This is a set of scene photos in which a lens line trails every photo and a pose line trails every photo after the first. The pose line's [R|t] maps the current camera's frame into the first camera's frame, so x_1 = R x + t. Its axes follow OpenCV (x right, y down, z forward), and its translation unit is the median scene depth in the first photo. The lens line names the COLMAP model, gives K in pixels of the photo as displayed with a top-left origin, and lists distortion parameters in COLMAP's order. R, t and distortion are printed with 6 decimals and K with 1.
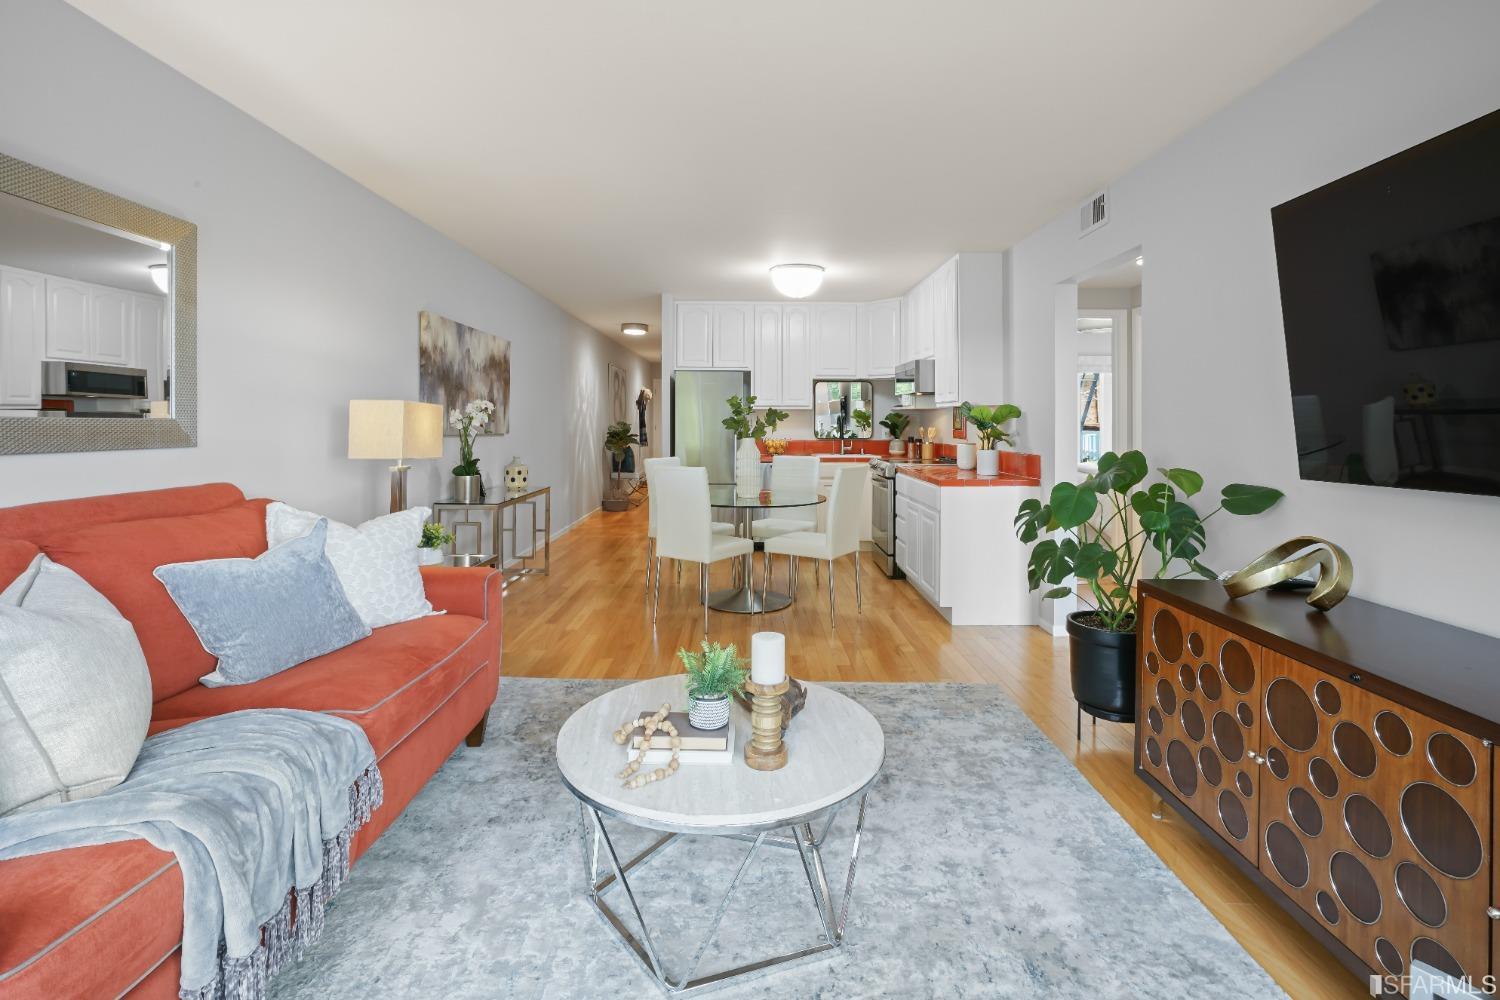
lens RADIAL K [[689.2, 0, 745.0], [0, 689.2, 422.8], [0, 0, 1]] dist [-0.005084, 0.002202]
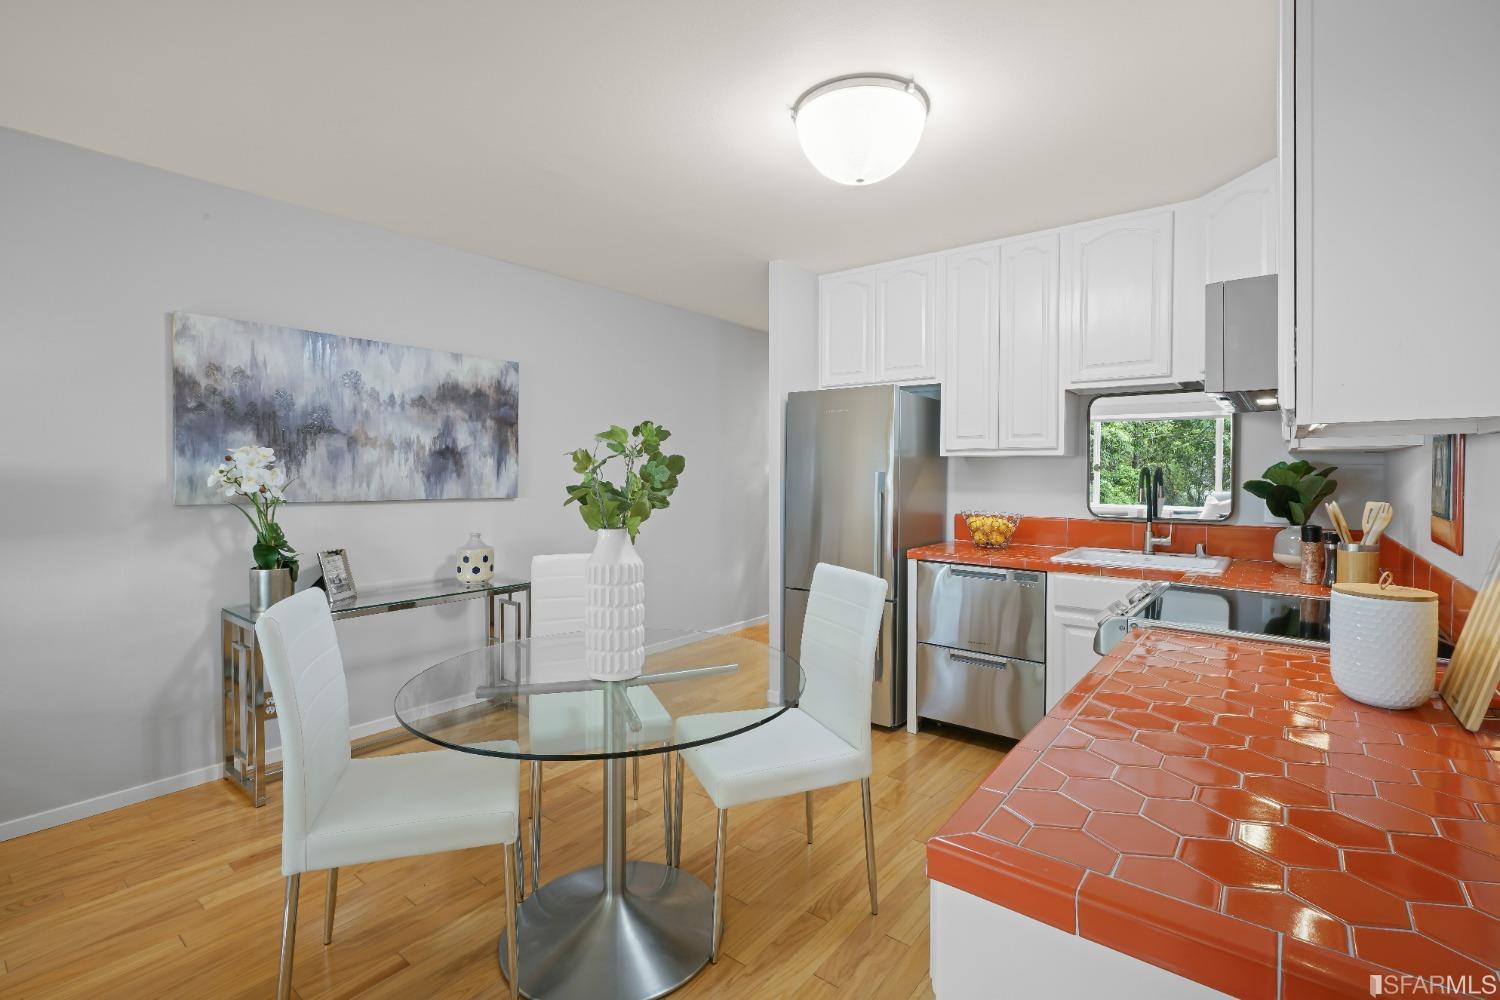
lens RADIAL K [[689.2, 0, 798.2], [0, 689.2, 489.3], [0, 0, 1]] dist [-0.005084, 0.002202]
pose [[0.779426, 0.012206, -0.626375, 0.826173], [-0.002863, 0.999869, 0.015922, -0.011028], [0.626487, -0.010617, 0.779359, 1.705949]]
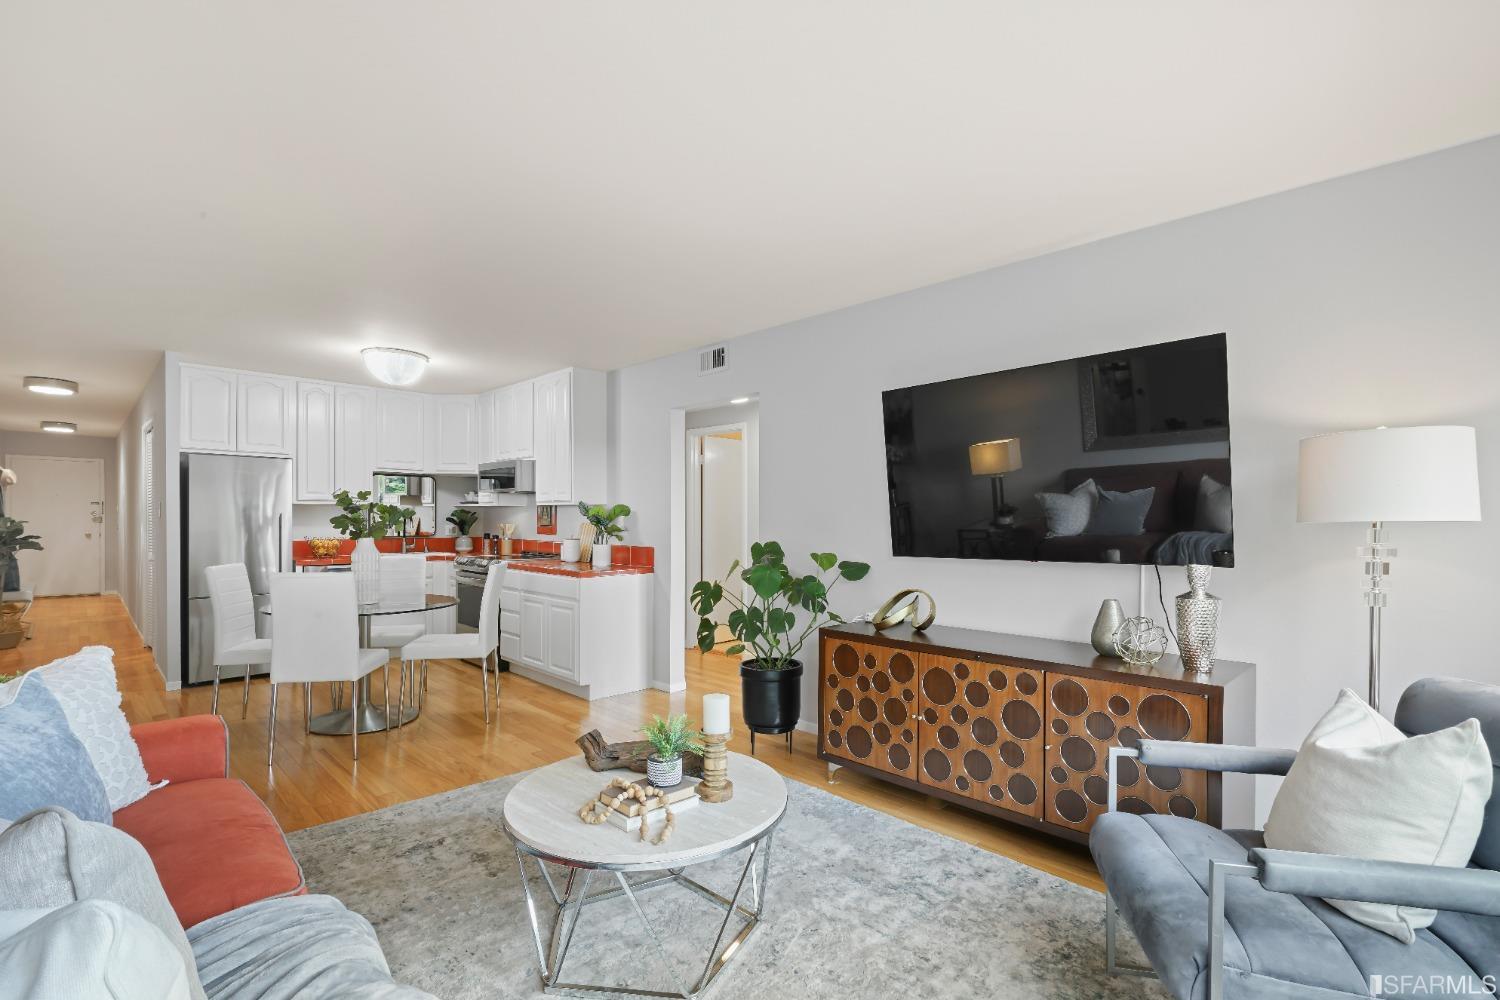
lens RADIAL K [[689.2, 0, 733.0], [0, 689.2, 519.4], [0, 0, 1]] dist [-0.005084, 0.002202]
pose [[0.722591, -0.002641, 0.691271, -0.618481], [-0.000331, 0.999991, 0.004167, -0.014235], [-0.691276, -0.003240, 0.722584, 0.055371]]
